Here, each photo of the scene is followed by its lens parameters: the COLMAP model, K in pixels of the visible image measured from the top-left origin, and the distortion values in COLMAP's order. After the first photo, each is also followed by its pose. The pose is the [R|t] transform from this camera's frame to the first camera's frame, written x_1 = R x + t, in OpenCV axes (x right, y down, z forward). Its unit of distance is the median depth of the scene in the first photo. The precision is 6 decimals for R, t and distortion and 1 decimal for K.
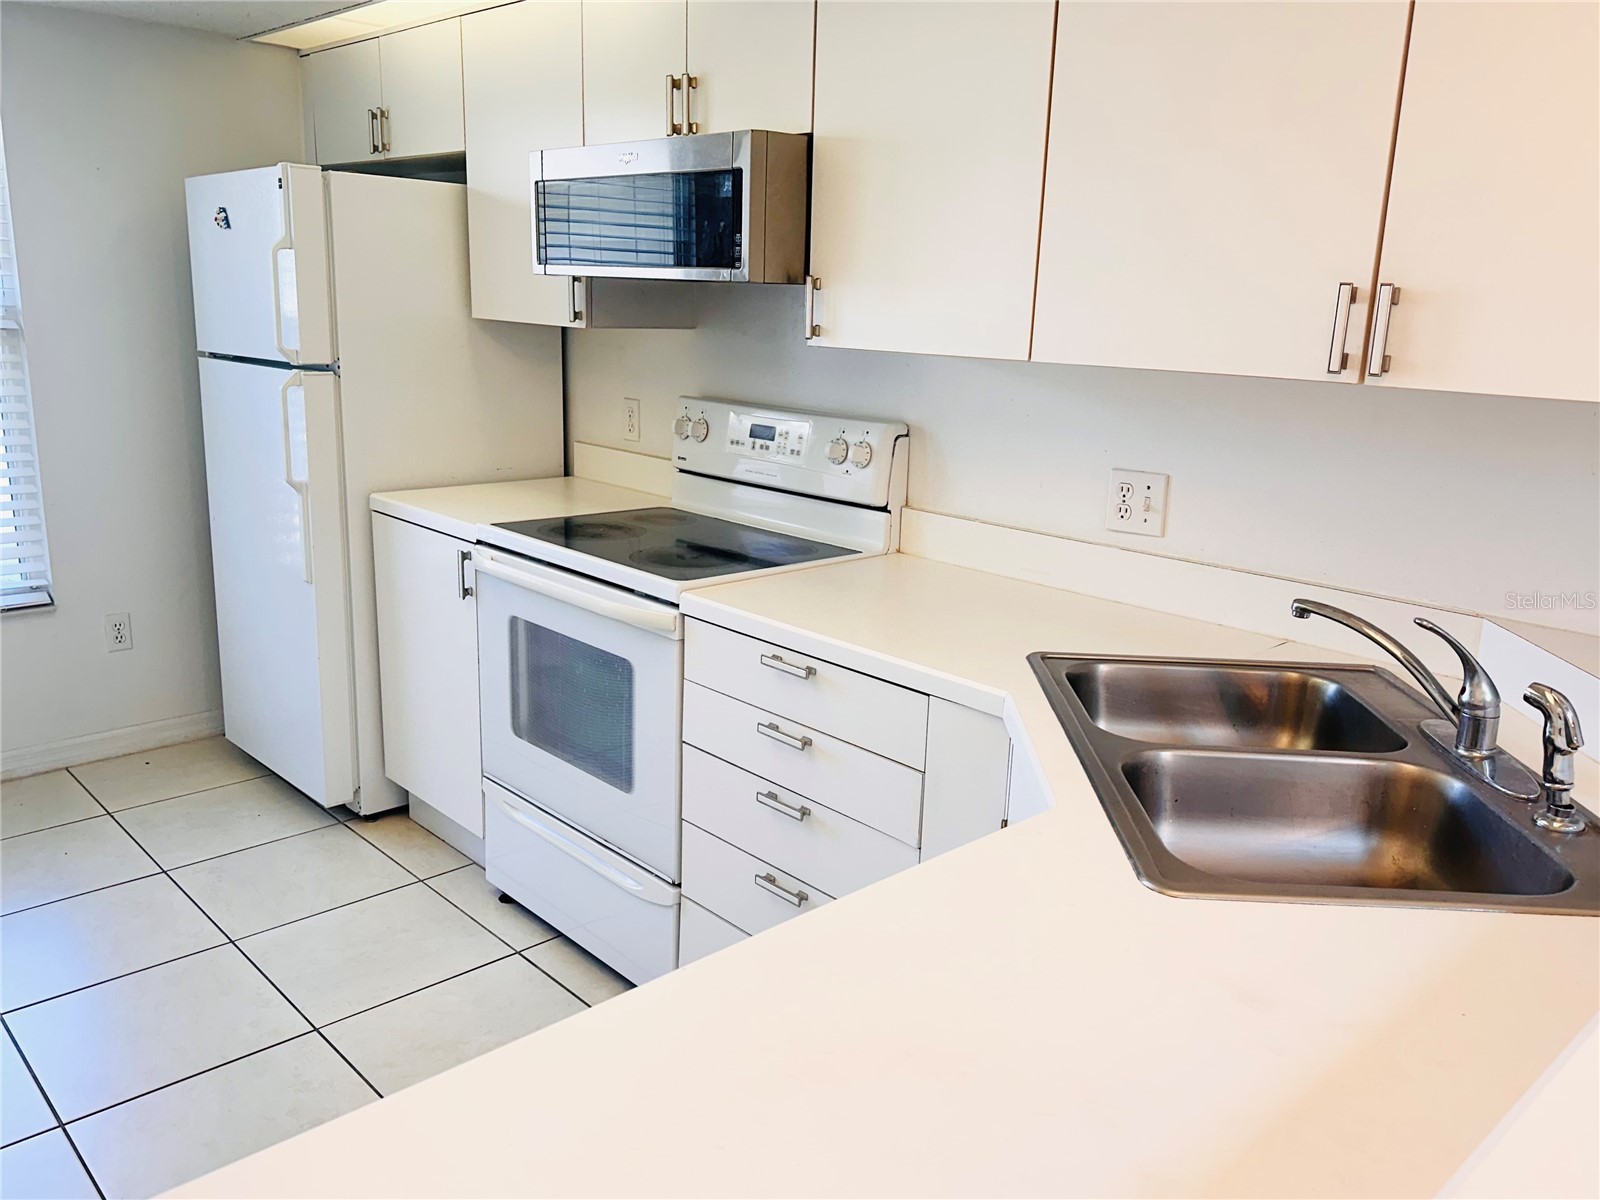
lens RADIAL K [[1216.8, 0, 819.2], [0, 1216.8, 615.2], [0, 0, 1]] dist [0.131430, -0.217748]
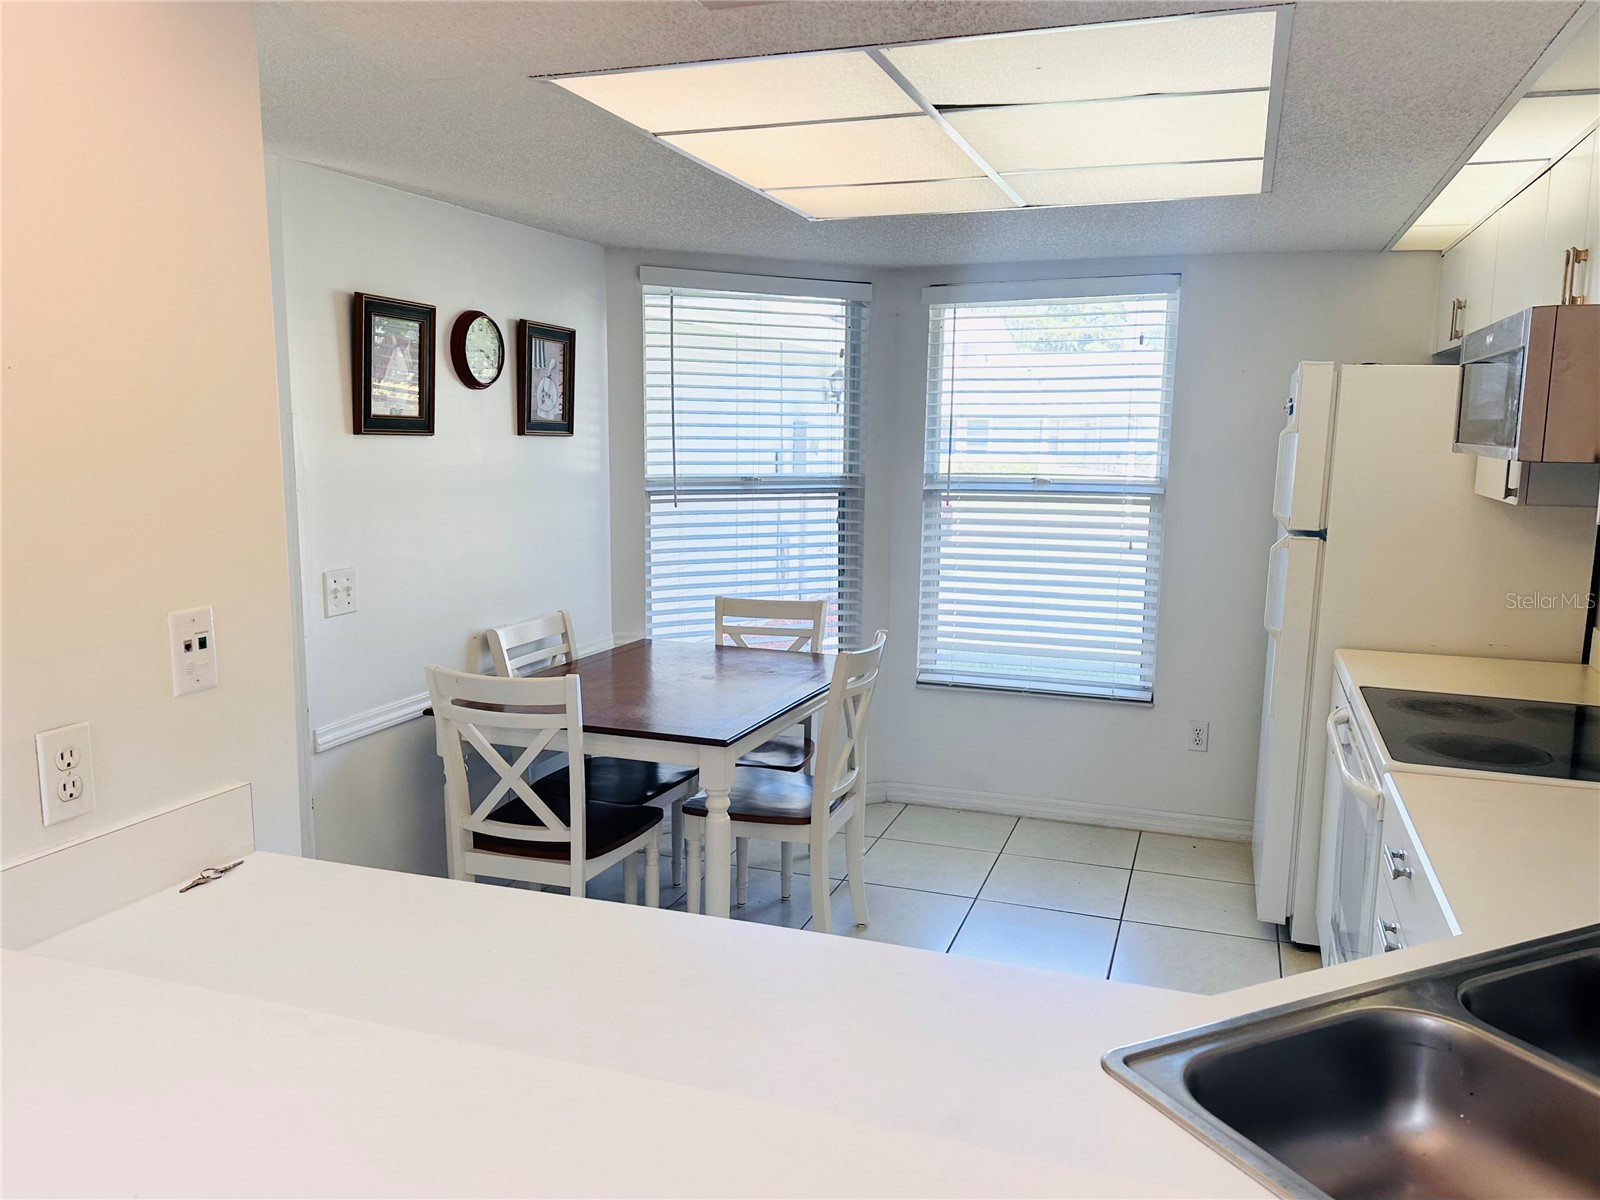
lens RADIAL K [[1216.8, 0, 819.2], [0, 1216.8, 615.2], [0, 0, 1]] dist [0.131430, -0.217748]
pose [[0.454191, 0.111274, -0.883928, 0.420168], [-0.224155, 0.974525, 0.007501, -0.035528], [0.862244, 0.194730, 0.467564, 0.098371]]
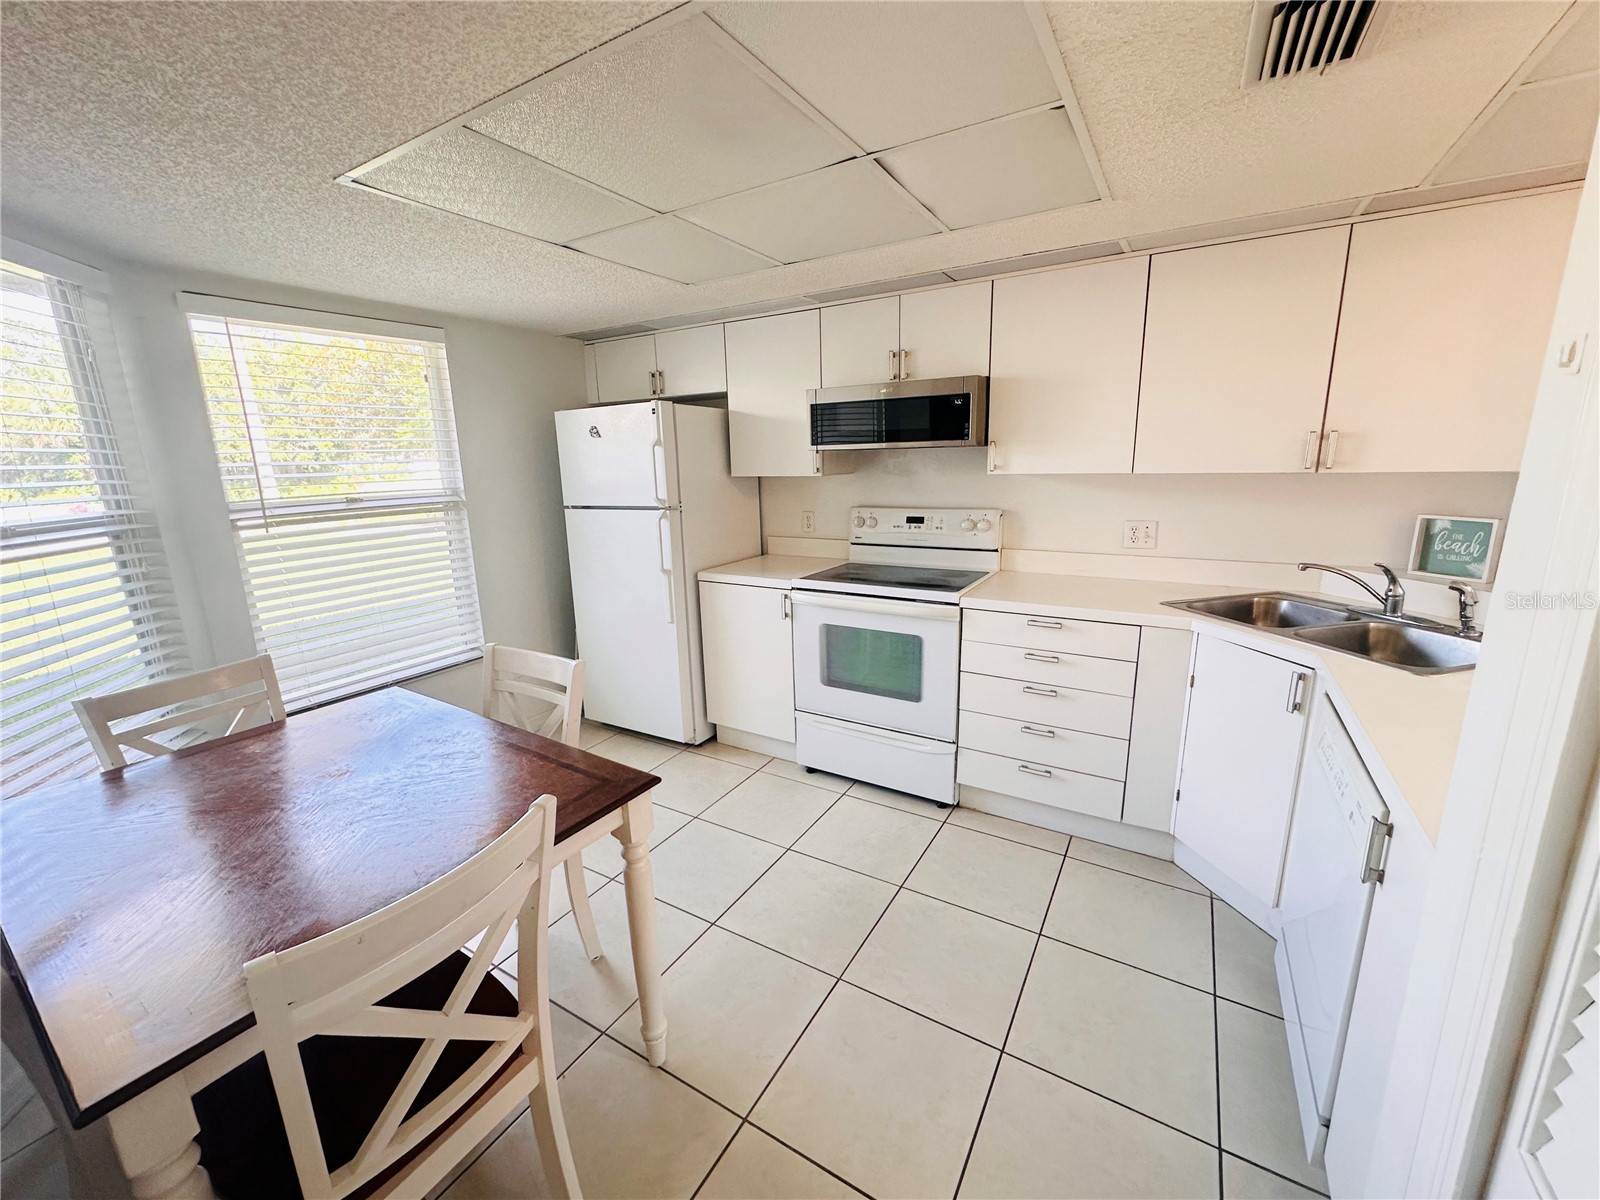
lens RADIAL K [[639.9, 0, 802.3], [0, 639.9, 606.7], [0, 0, 1]] dist [-0.001373, -0.000045]
pose [[0.963889, -0.114575, 0.240397, -0.485888], [0.120161, 0.992717, -0.008656, -0.019692], [-0.237654, 0.037230, 0.970636, 0.018154]]
